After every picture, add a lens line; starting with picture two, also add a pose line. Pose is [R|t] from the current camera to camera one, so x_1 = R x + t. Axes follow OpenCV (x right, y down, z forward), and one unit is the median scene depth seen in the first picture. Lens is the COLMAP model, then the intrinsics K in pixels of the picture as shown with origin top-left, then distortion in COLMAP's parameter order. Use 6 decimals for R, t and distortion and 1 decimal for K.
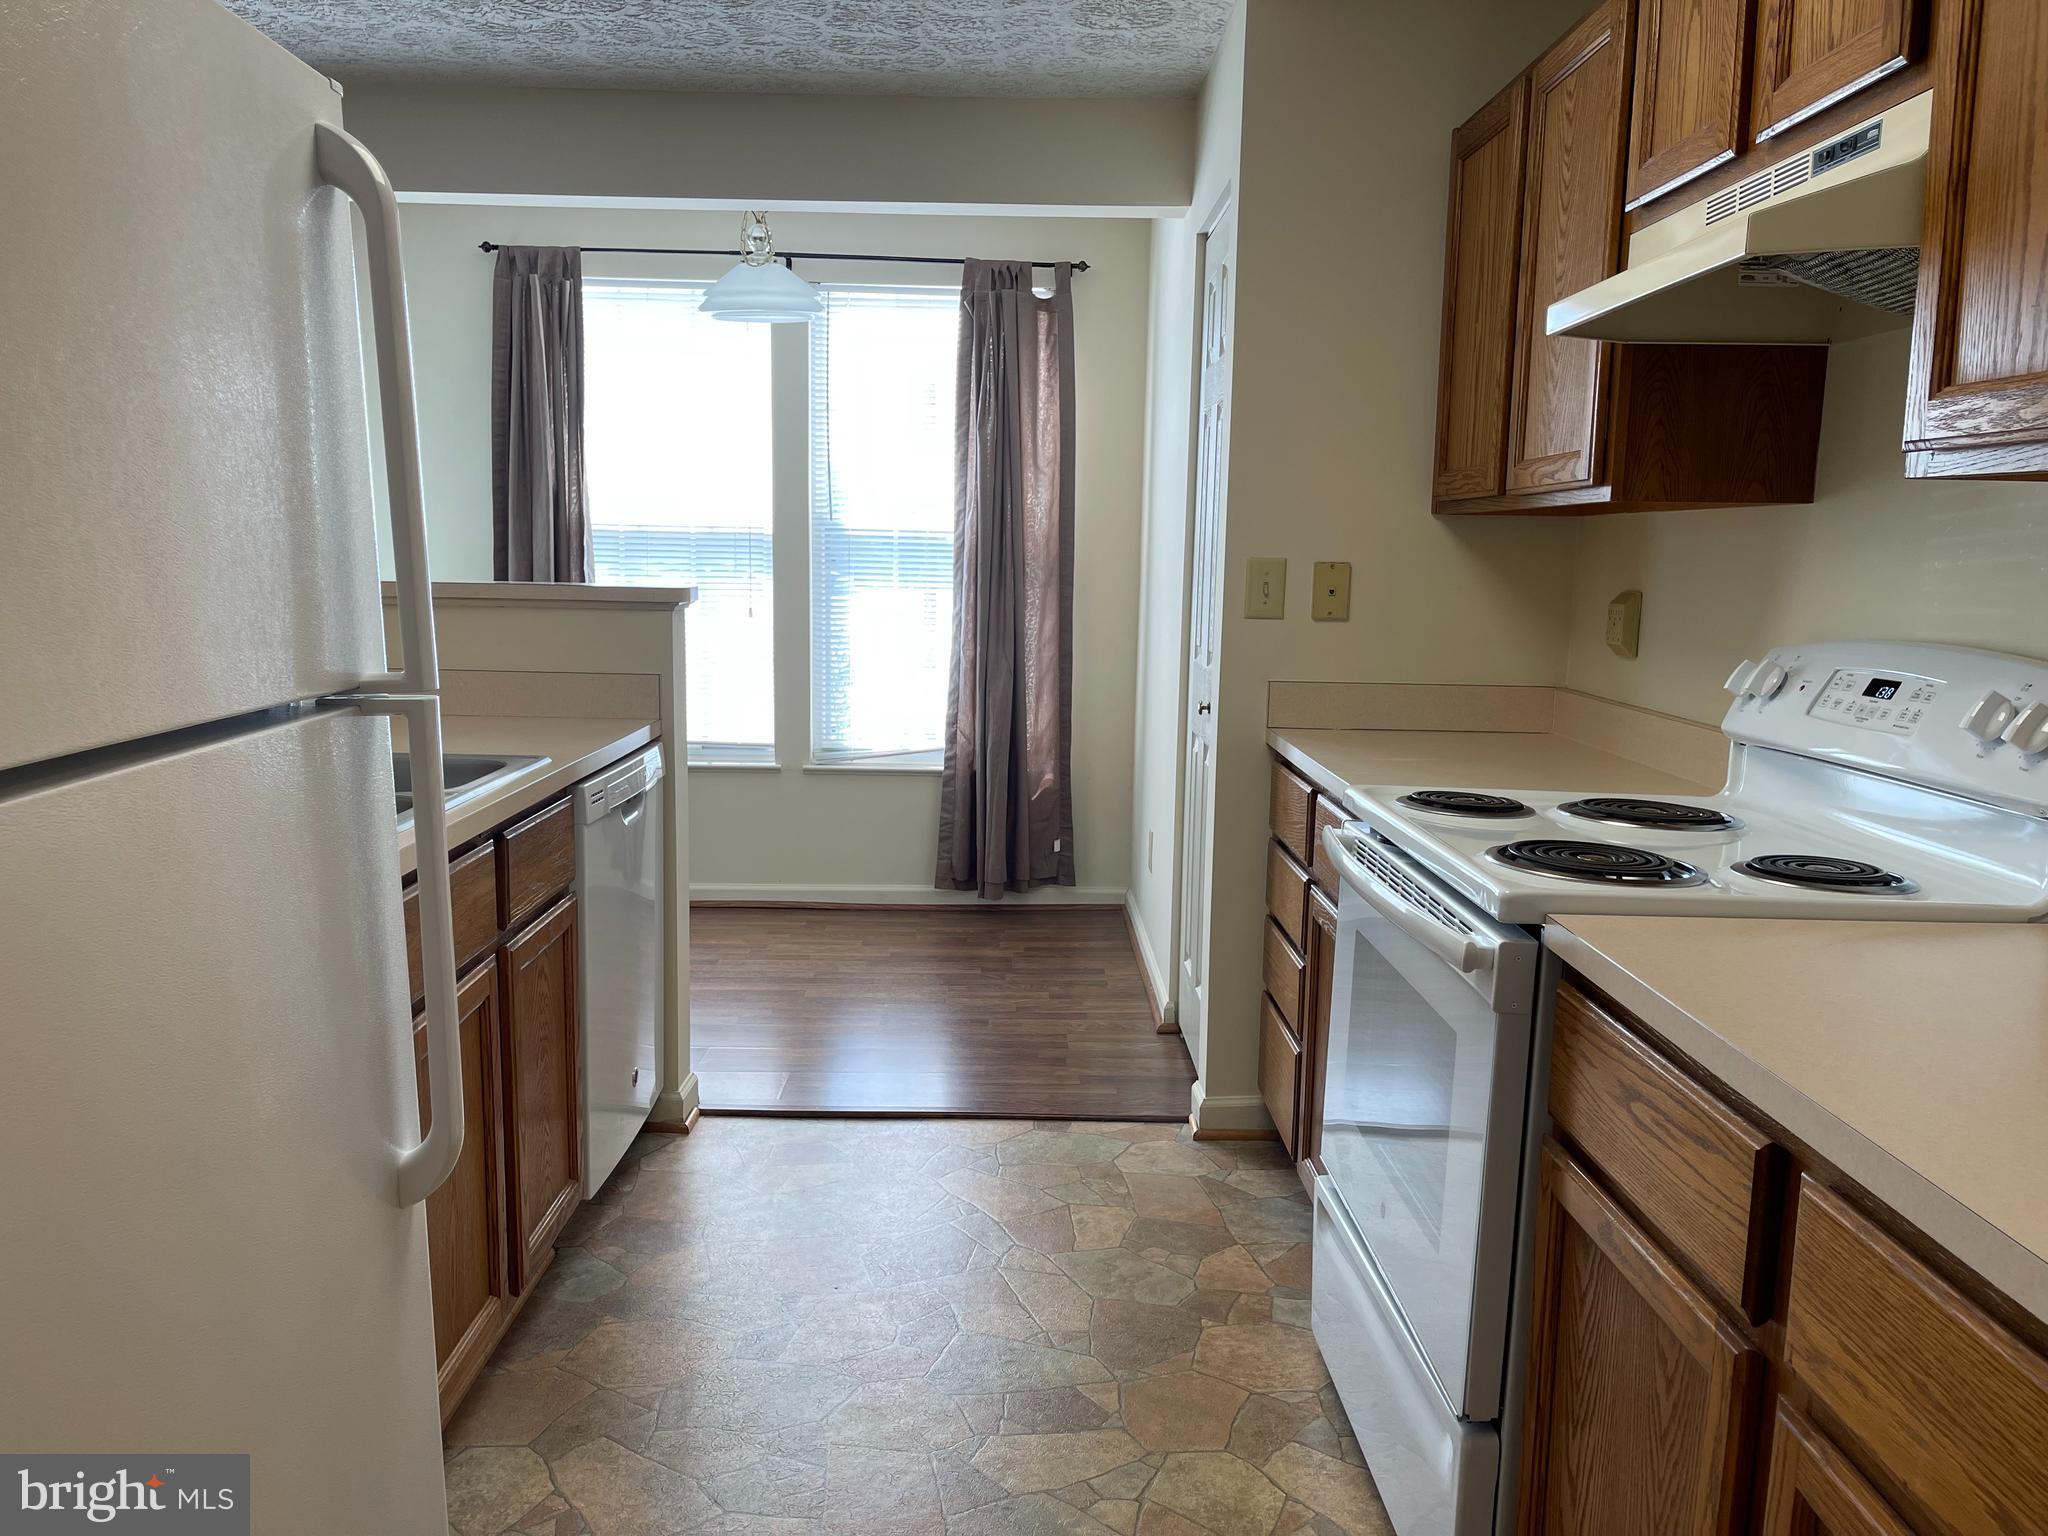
lens RADIAL K [[1546.2, 0, 1022.7], [0, 1546.2, 745.3], [0, 0, 1]] dist [0.076245, -0.094998]
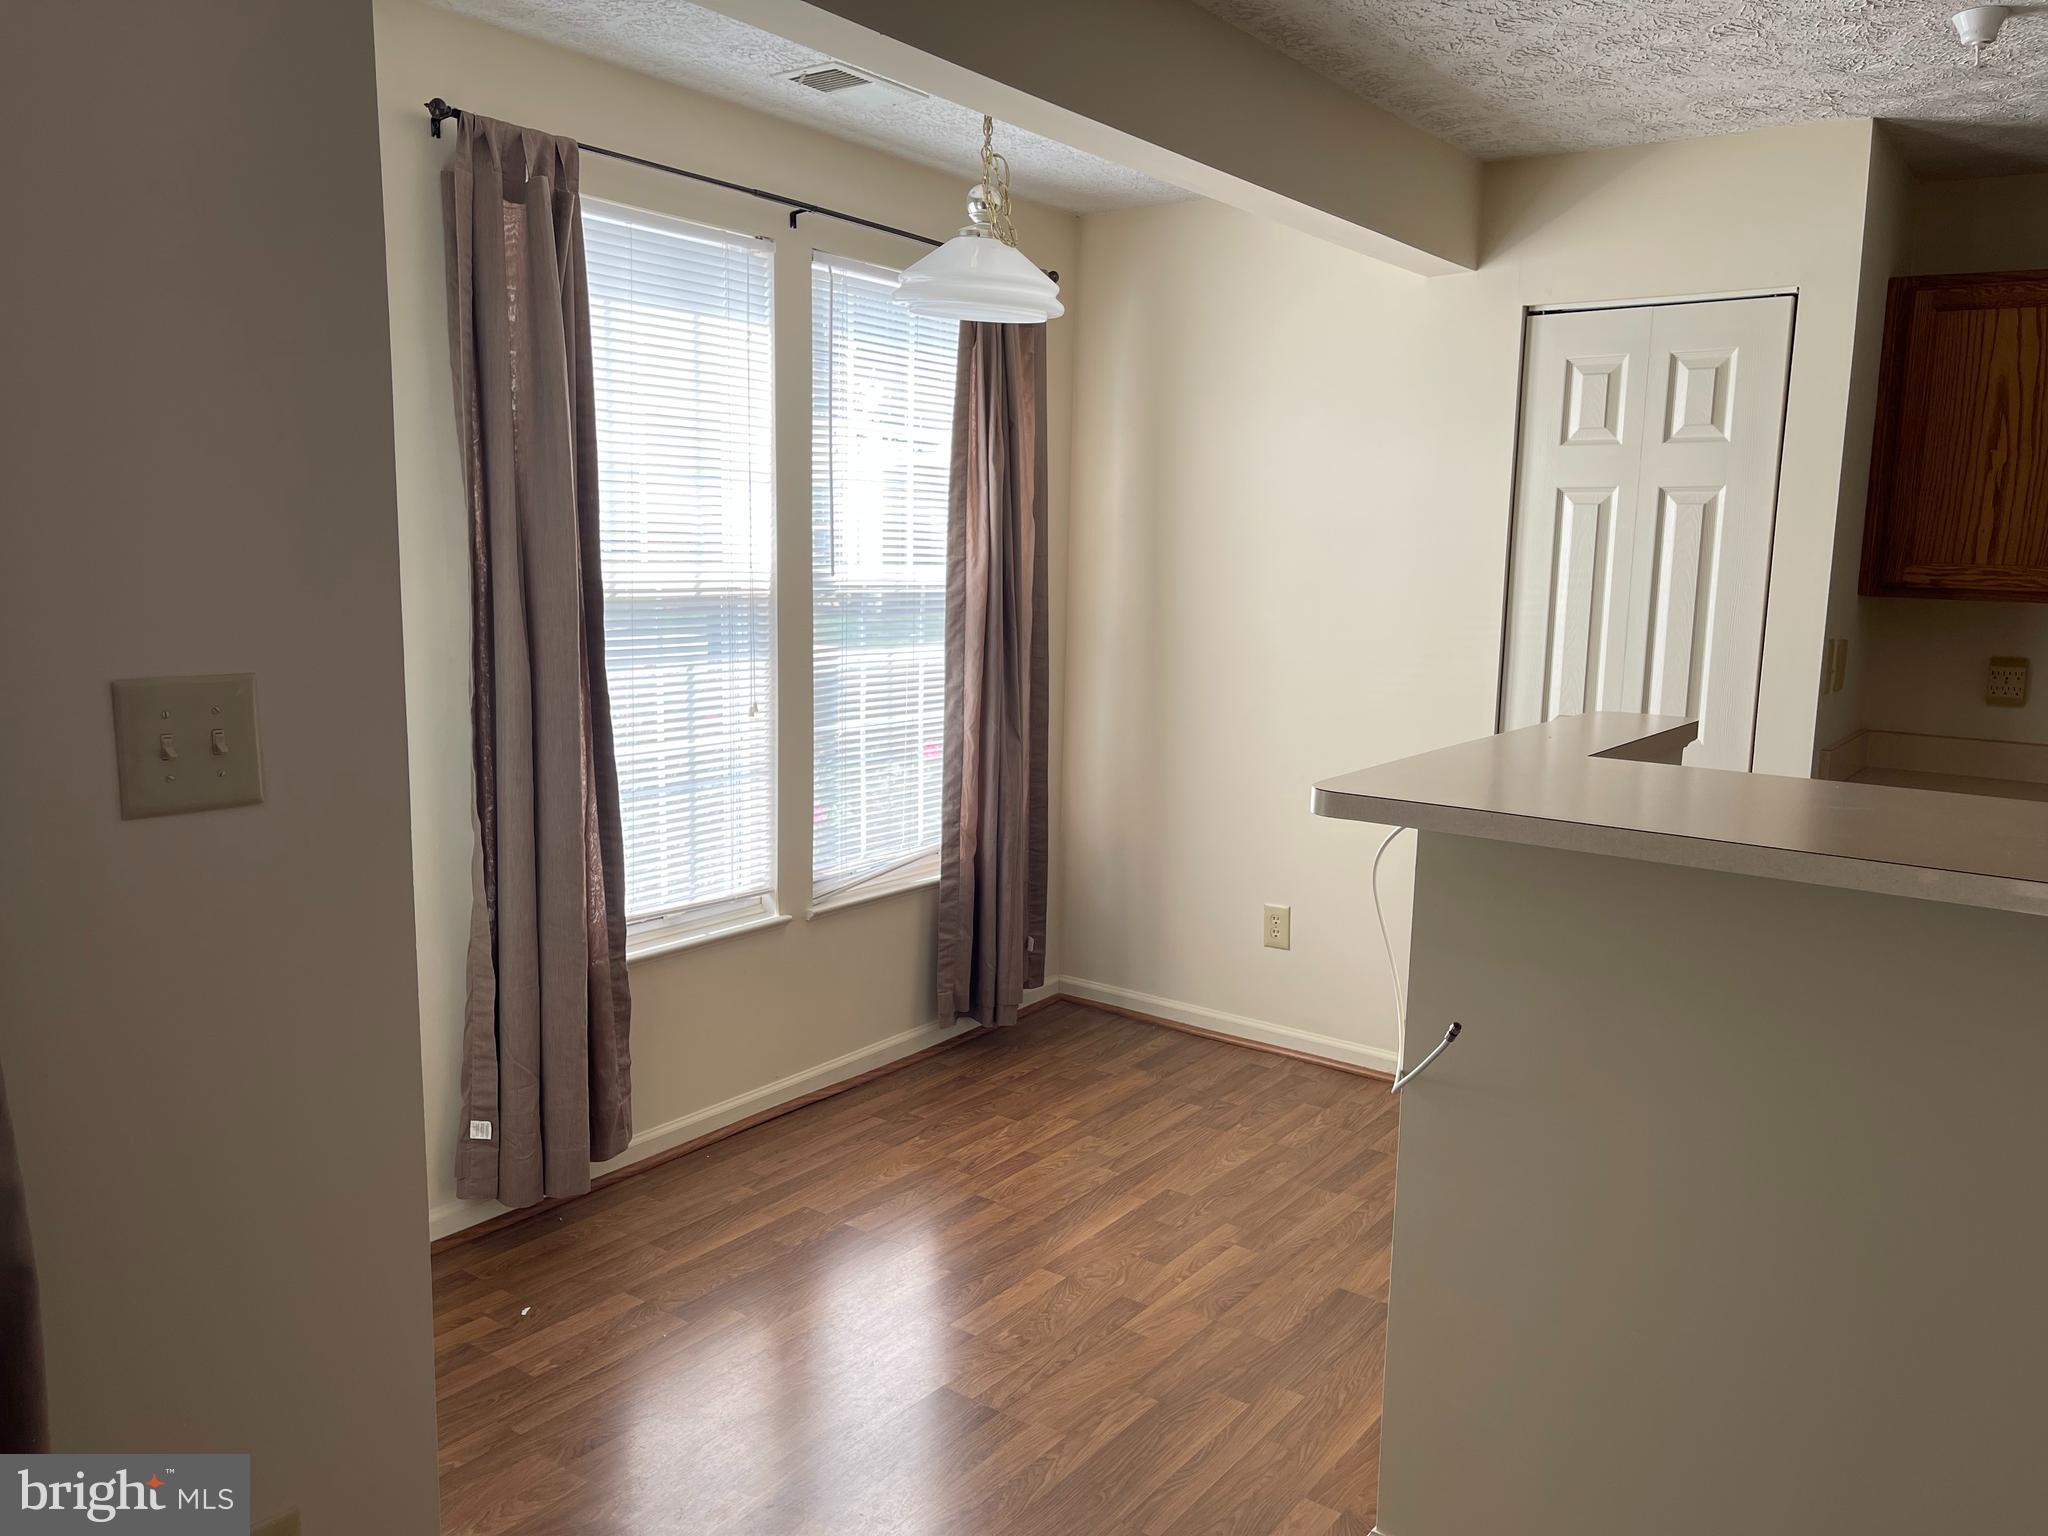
lens RADIAL K [[1545.2, 0, 1024.0], [0, 1545.2, 768.0], [0, 0, 1]] dist [0.075527, -0.102573]
pose [[0.596000, -0.121539, 0.793733, -0.664521], [0.093348, 0.992264, 0.081845, -0.105890], [-0.797540, 0.025313, 0.602735, 0.480770]]
